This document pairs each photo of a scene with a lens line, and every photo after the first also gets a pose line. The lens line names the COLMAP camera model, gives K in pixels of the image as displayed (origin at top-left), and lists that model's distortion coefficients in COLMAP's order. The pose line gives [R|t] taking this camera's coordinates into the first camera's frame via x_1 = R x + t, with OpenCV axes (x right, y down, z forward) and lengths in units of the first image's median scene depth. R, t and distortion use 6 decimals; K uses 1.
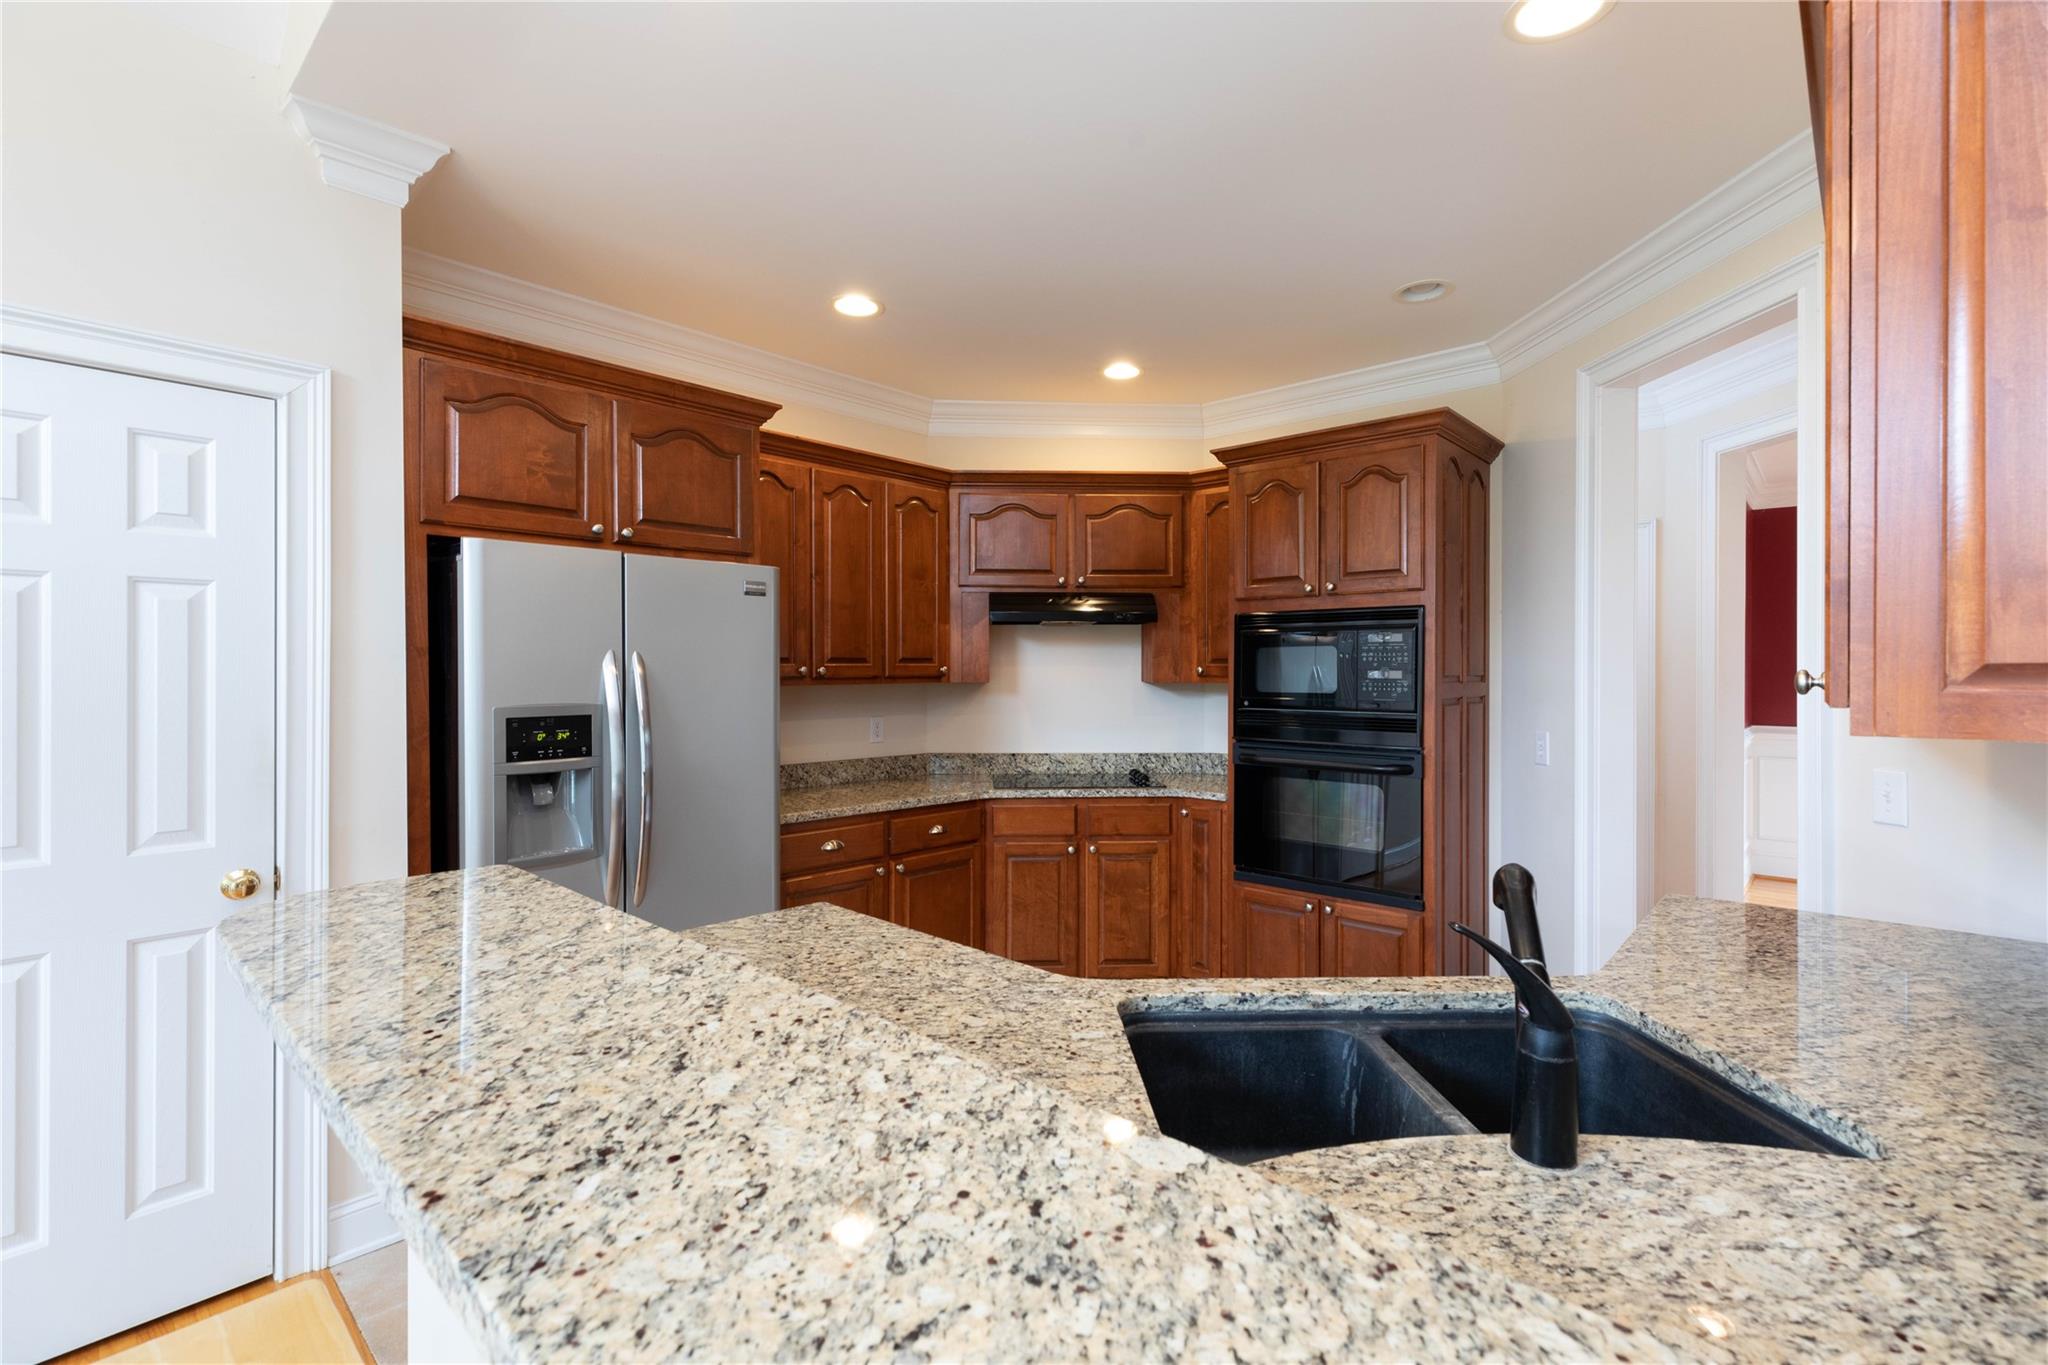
lens RADIAL K [[933.4, 0, 1016.1], [0, 933.4, 674.2], [0, 0, 1]] dist [0.014788, -0.000041]
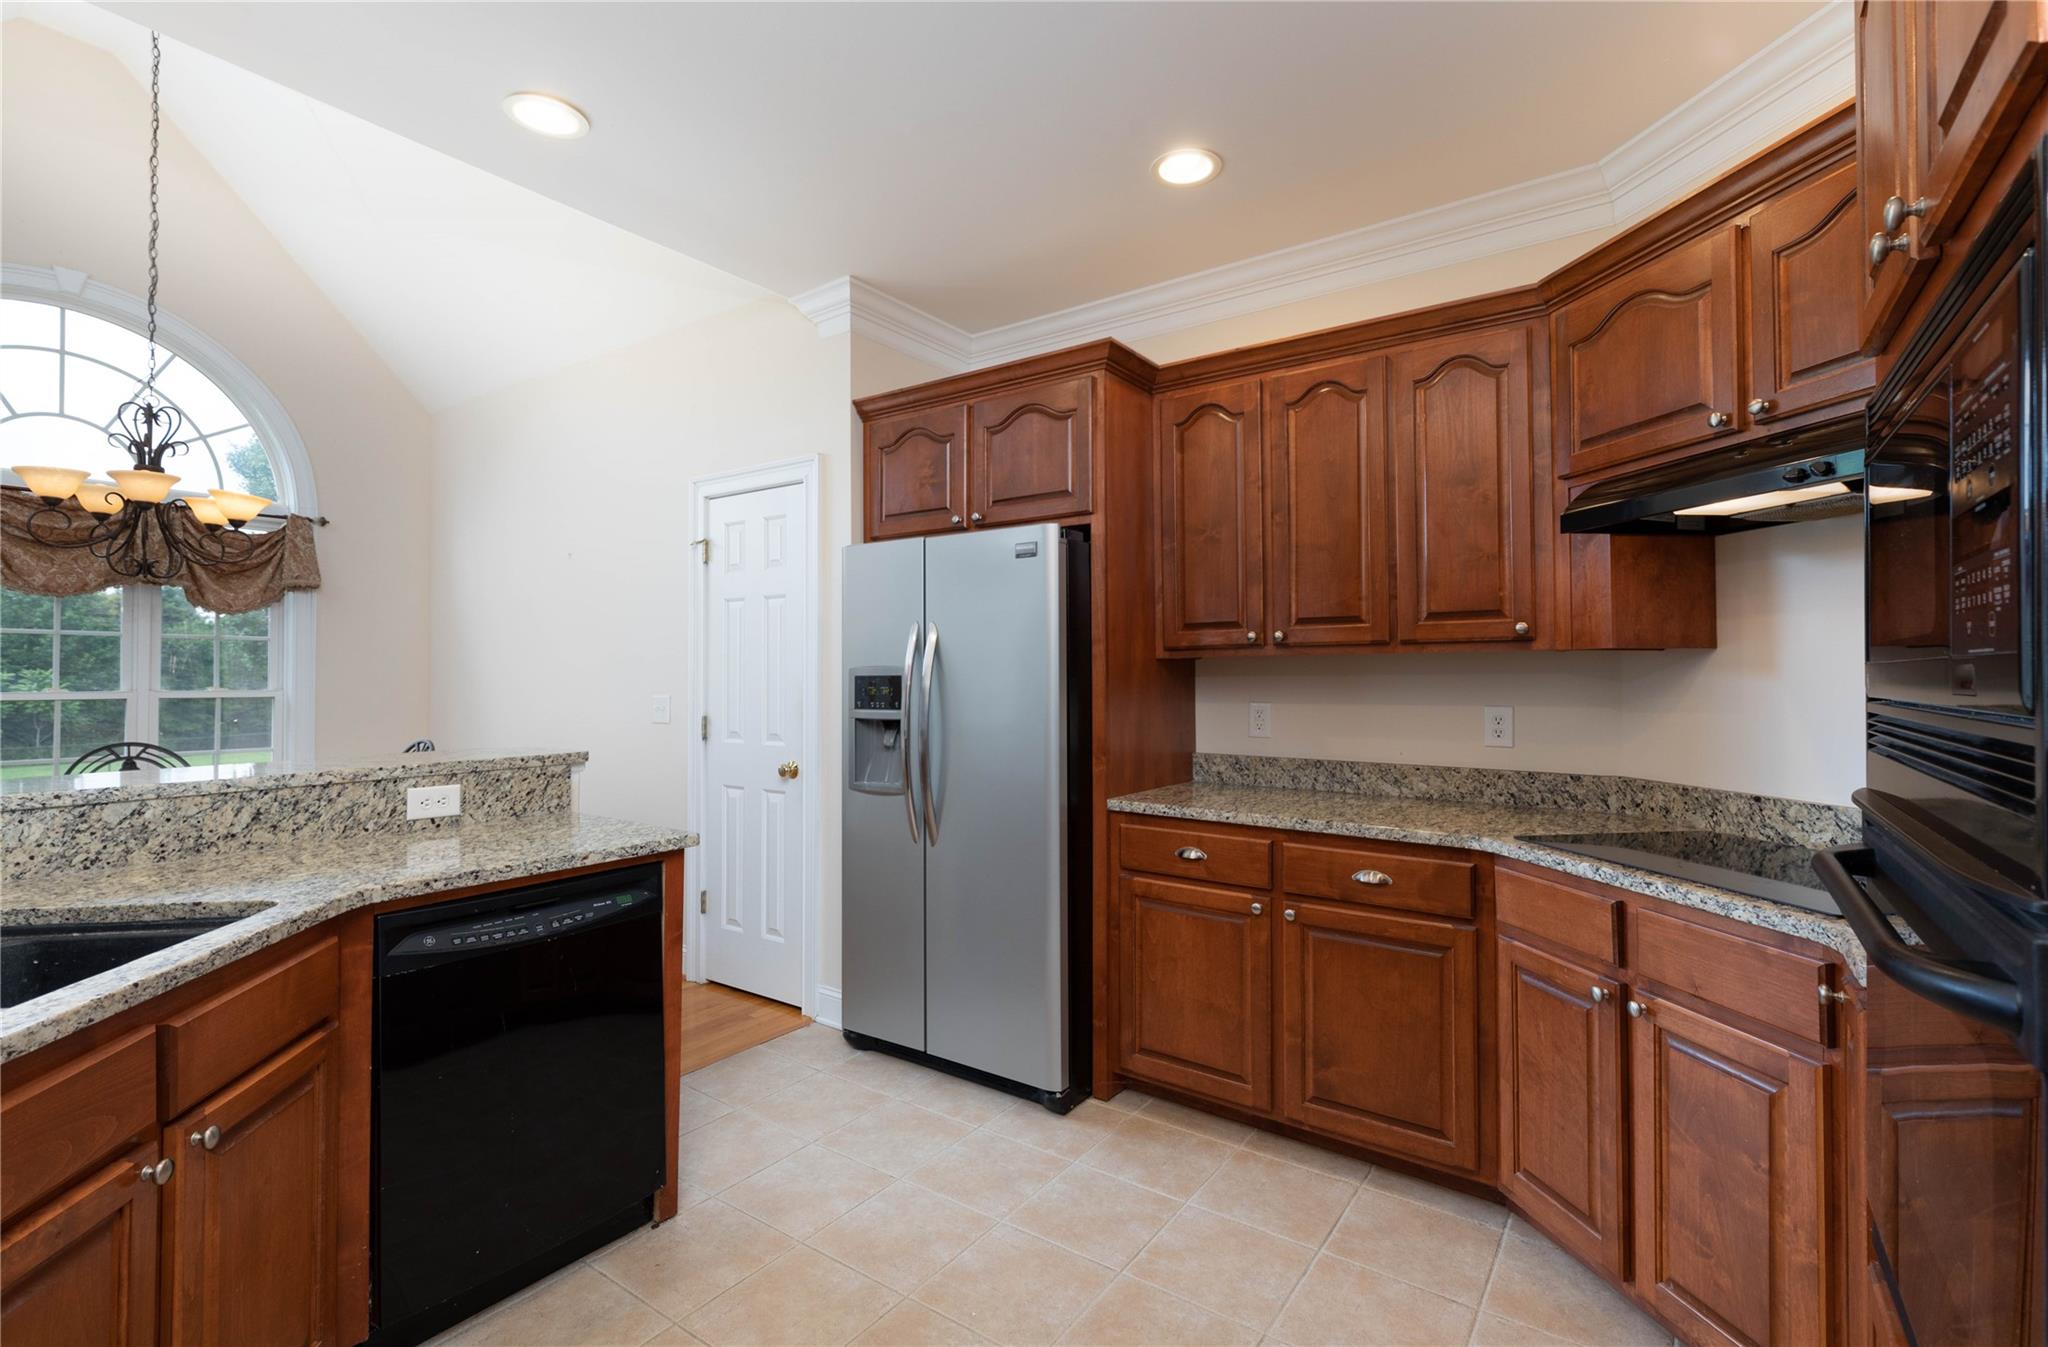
lens RADIAL K [[933.4, 0, 1011.6], [0, 933.4, 665.5], [0, 0, 1]] dist [0.014788, -0.000041]
pose [[0.121616, -0.011954, -0.992505, 0.515429], [-0.004348, 0.999911, -0.012576, 0.030311], [0.992568, 0.005845, 0.121553, 0.668857]]
